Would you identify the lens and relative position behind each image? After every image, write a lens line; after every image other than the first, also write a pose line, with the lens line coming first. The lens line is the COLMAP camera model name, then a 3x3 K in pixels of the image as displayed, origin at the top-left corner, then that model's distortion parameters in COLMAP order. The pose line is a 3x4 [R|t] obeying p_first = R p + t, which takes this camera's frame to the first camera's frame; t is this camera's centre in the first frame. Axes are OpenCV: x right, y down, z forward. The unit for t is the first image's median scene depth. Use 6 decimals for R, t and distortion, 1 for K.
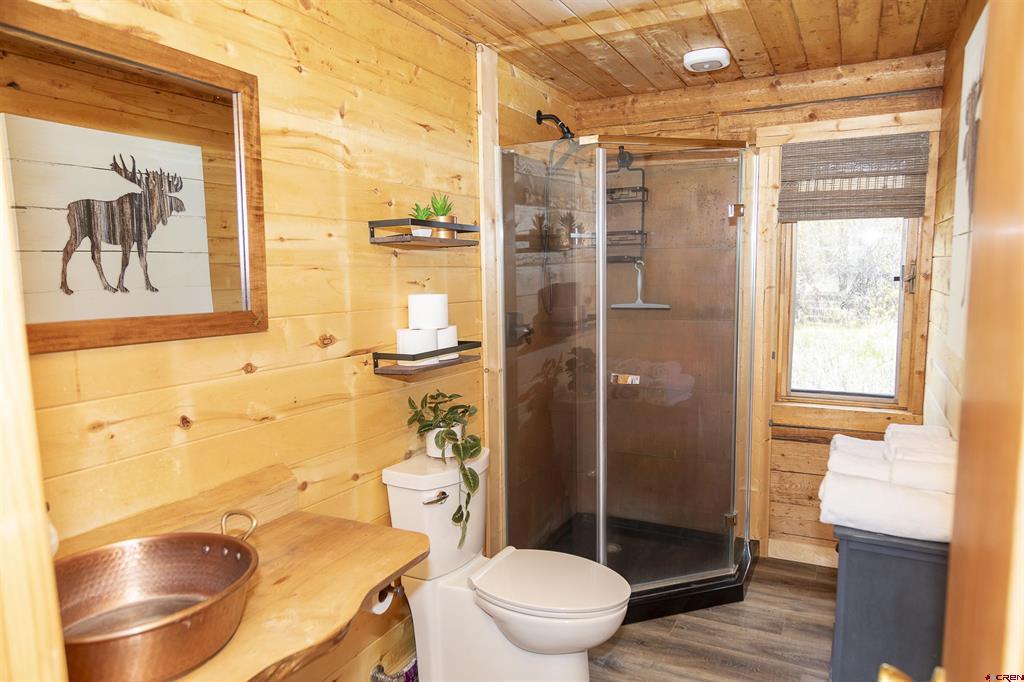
lens RADIAL K [[680.7, 0, 515.9], [0, 680.7, 346.8], [0, 0, 1]] dist [0.013012, 0.005234]
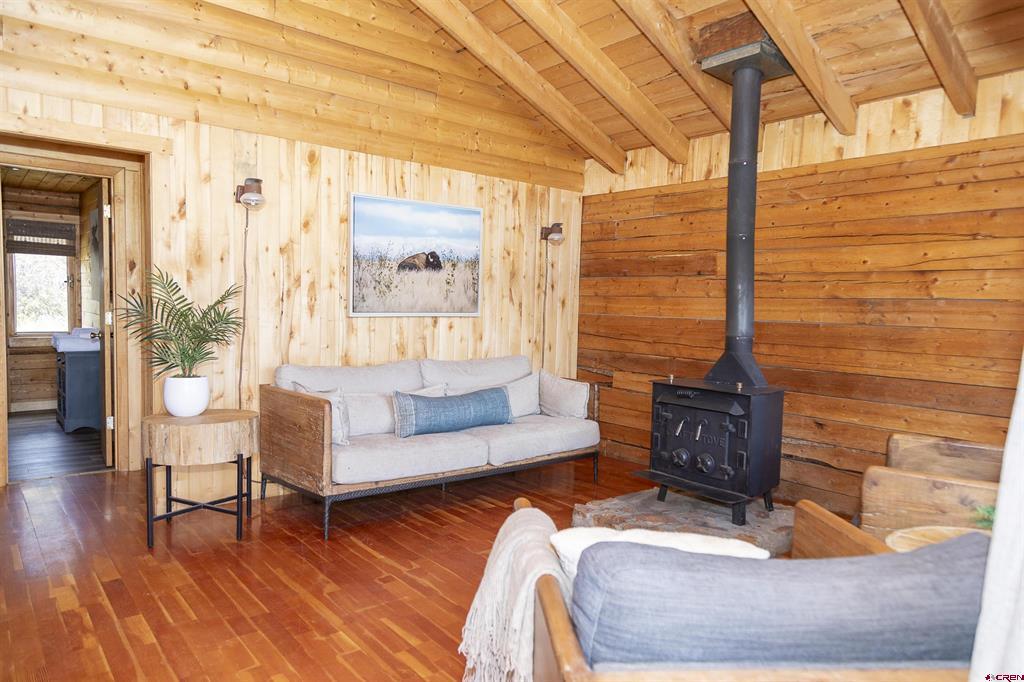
lens RADIAL K [[680.7, 0, 521.2], [0, 680.7, 343.7], [0, 0, 1]] dist [0.013012, 0.005234]
pose [[0.407889, -0.036013, 0.912321, -1.103311], [0.074016, 0.997237, 0.006274, 0.246196], [-0.910027, 0.064968, 0.409427, -1.583793]]
